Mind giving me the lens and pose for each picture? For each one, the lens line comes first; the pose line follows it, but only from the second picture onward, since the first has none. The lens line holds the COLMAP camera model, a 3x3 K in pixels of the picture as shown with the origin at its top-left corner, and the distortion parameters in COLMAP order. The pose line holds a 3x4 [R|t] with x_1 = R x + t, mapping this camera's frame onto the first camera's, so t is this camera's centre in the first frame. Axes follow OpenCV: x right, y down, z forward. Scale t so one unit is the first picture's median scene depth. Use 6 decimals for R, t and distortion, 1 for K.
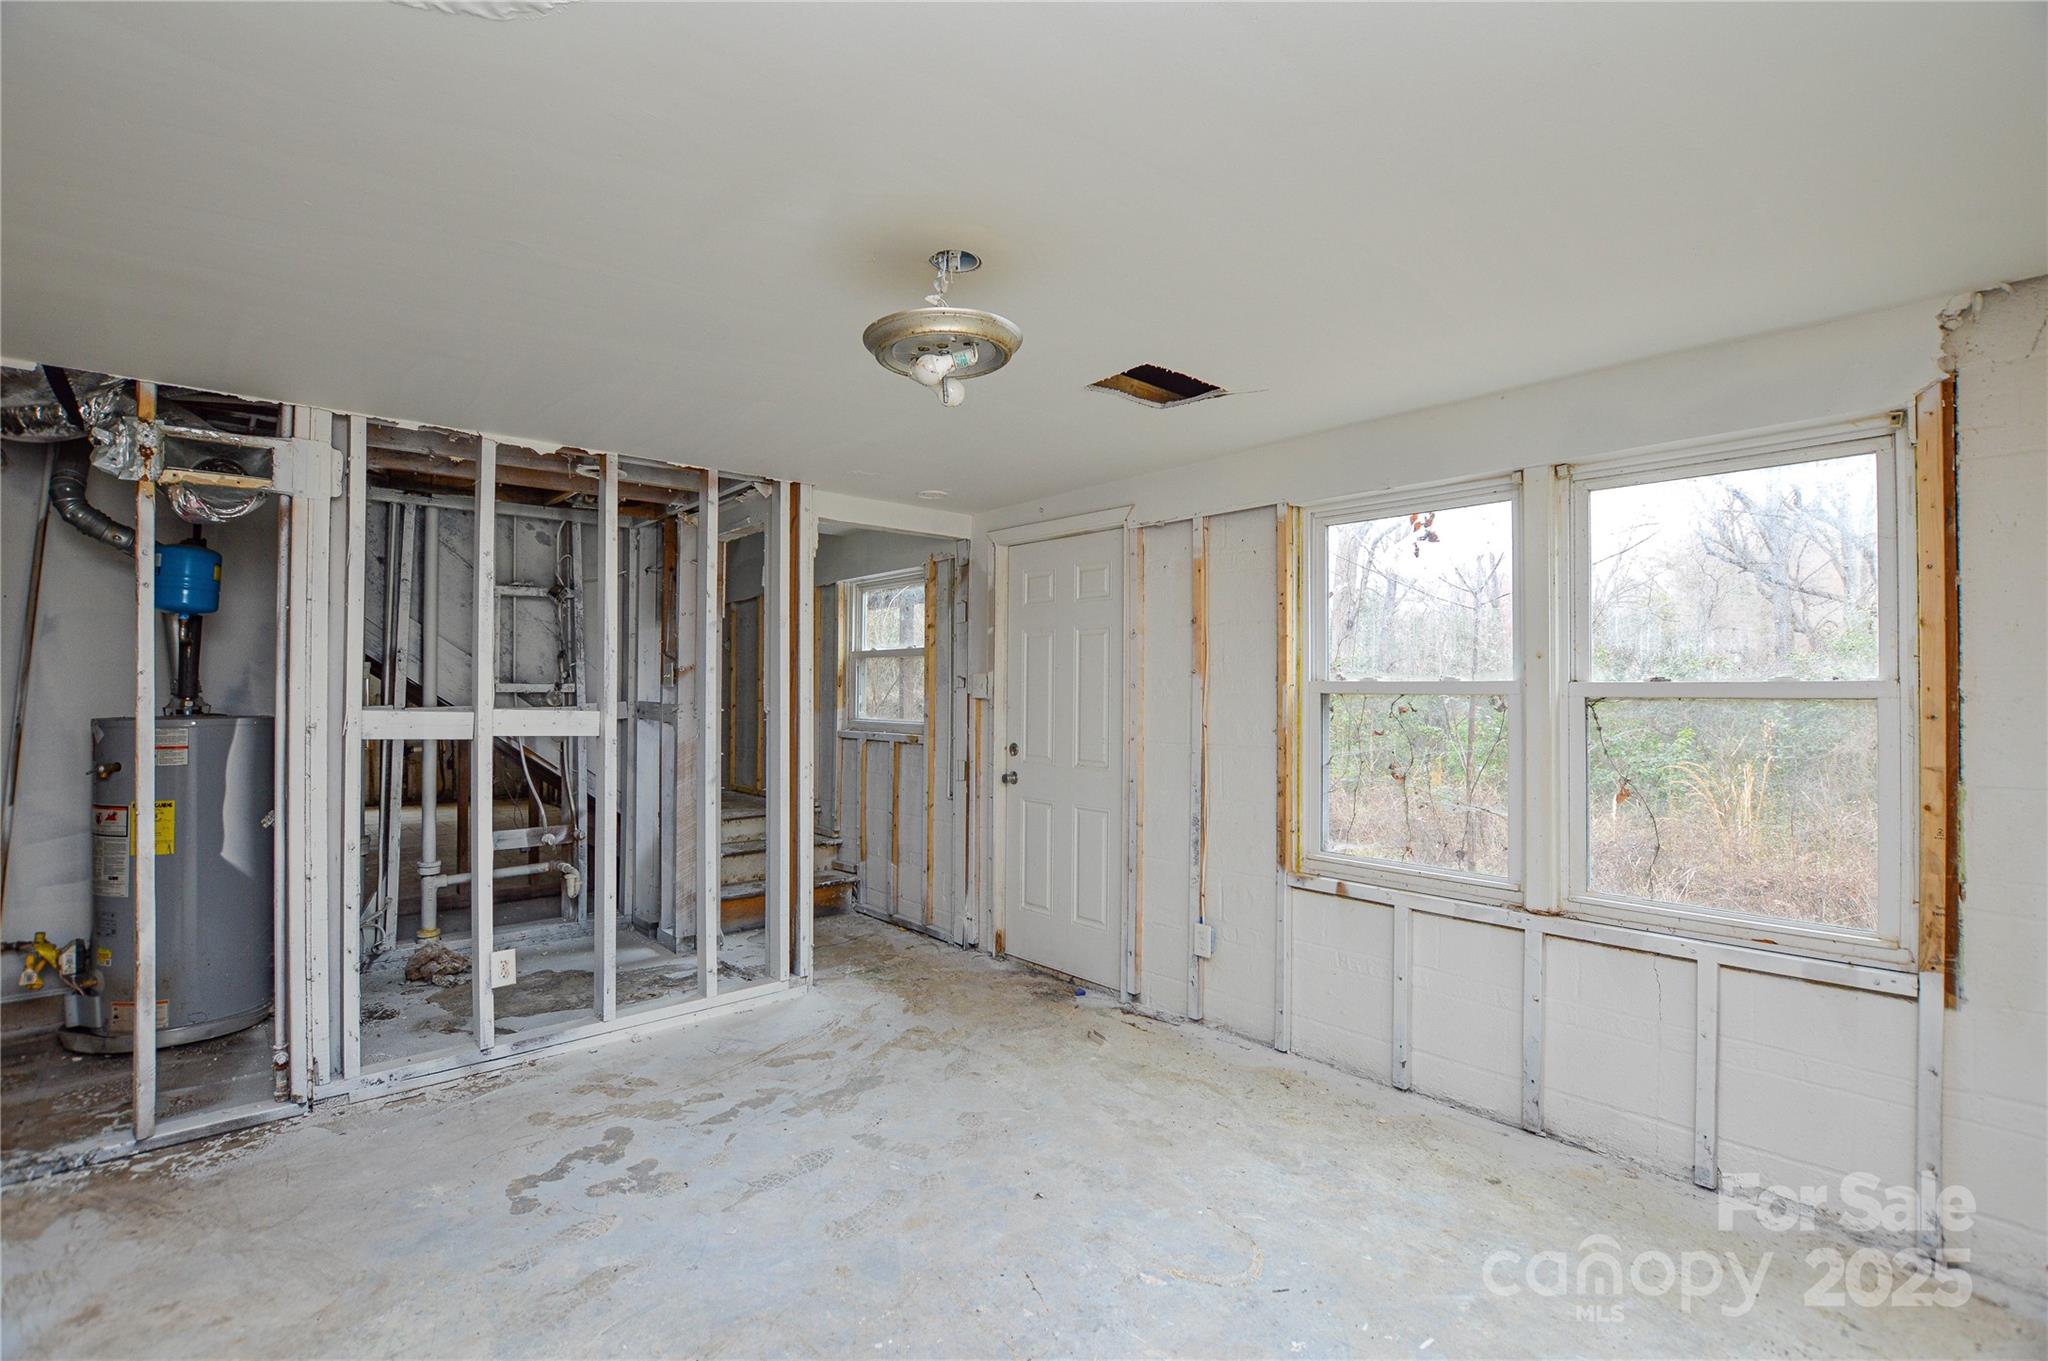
lens RADIAL K [[911.4, 0, 1020.6], [0, 911.4, 677.2], [0, 0, 1]] dist [-0.033414, 0.003537]
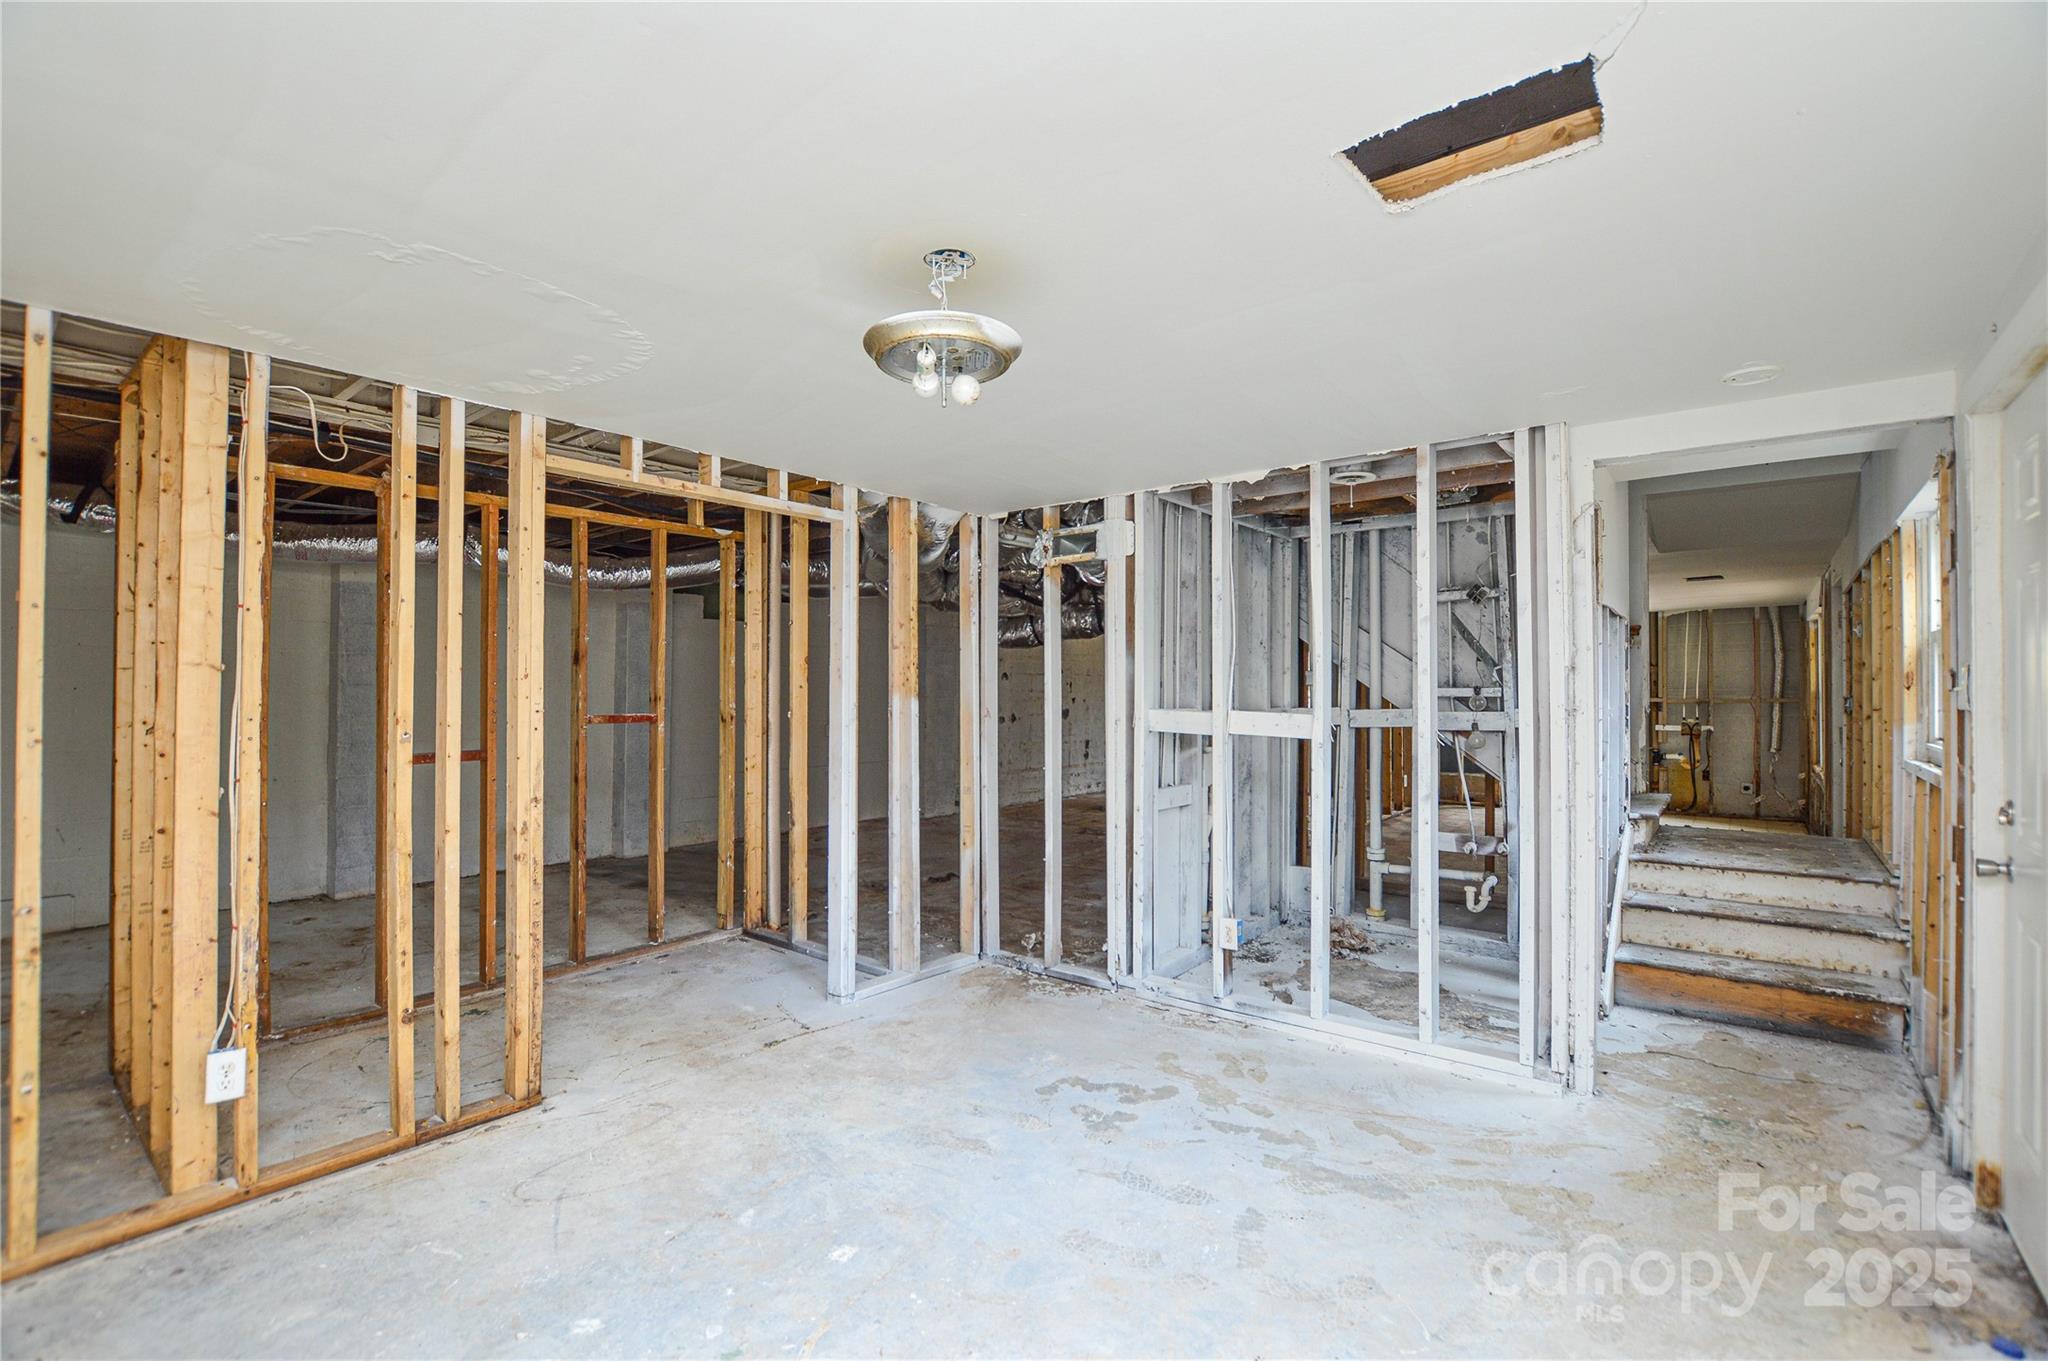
lens RADIAL K [[911.4, 0, 1020.6], [0, 911.4, 677.2], [0, 0, 1]] dist [-0.033414, 0.003537]
pose [[0.155463, -0.017827, -0.987681, 0.534111], [0.013066, 0.999787, -0.015989, 0.007422], [0.987755, -0.010420, 0.155663, 0.541188]]
